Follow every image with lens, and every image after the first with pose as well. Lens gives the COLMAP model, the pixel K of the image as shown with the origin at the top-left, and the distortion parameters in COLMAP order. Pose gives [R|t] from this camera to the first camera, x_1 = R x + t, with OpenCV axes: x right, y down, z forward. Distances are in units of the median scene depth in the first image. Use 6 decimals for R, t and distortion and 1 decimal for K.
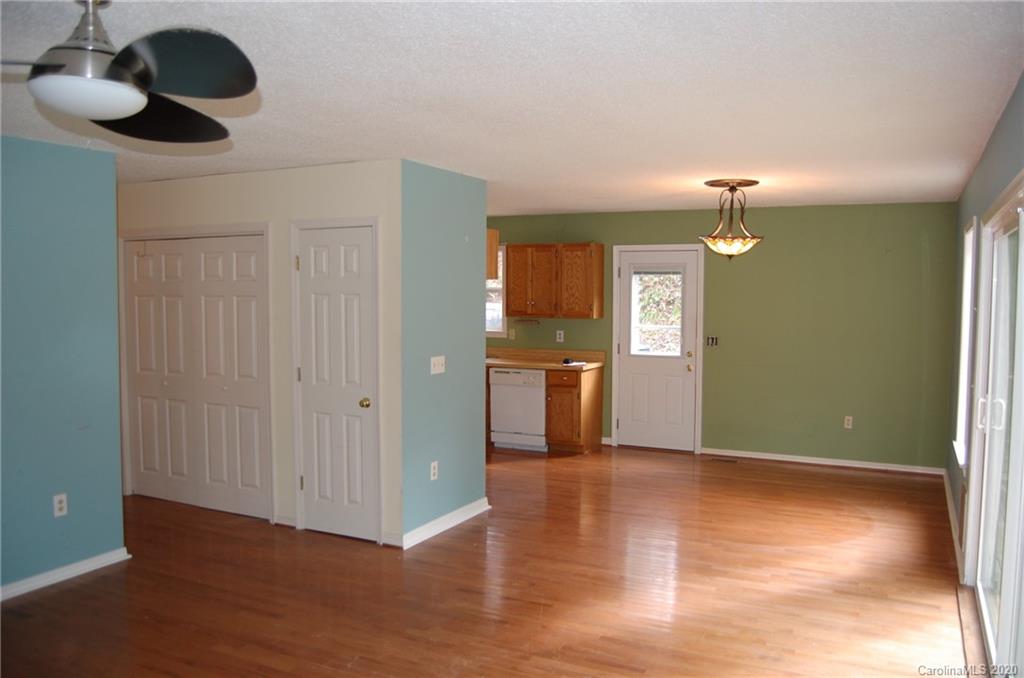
lens RADIAL K [[801.6, 0, 517.4], [0, 801.6, 342.8], [0, 0, 1]] dist [-0.087959, 0.025276]
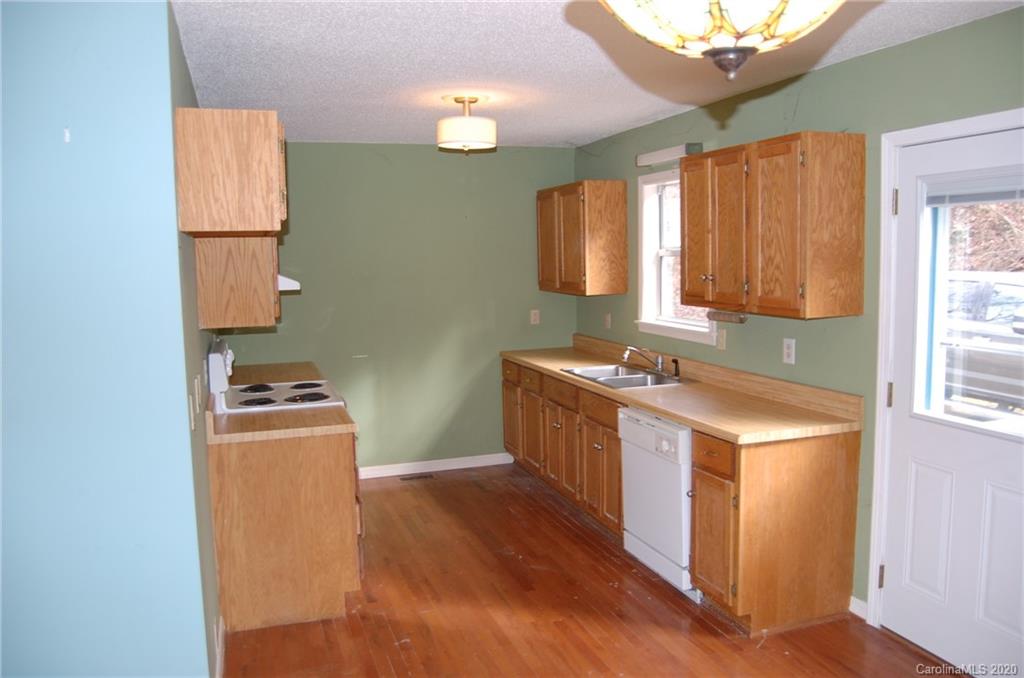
lens RADIAL K [[801.6, 0, 514.6], [0, 801.6, 346.0], [0, 0, 1]] dist [-0.087959, 0.025276]
pose [[0.725238, 0.063800, -0.685535, 0.259709], [-0.029961, 0.997679, 0.061154, -0.035497], [0.687846, -0.023811, 0.725466, 0.591146]]
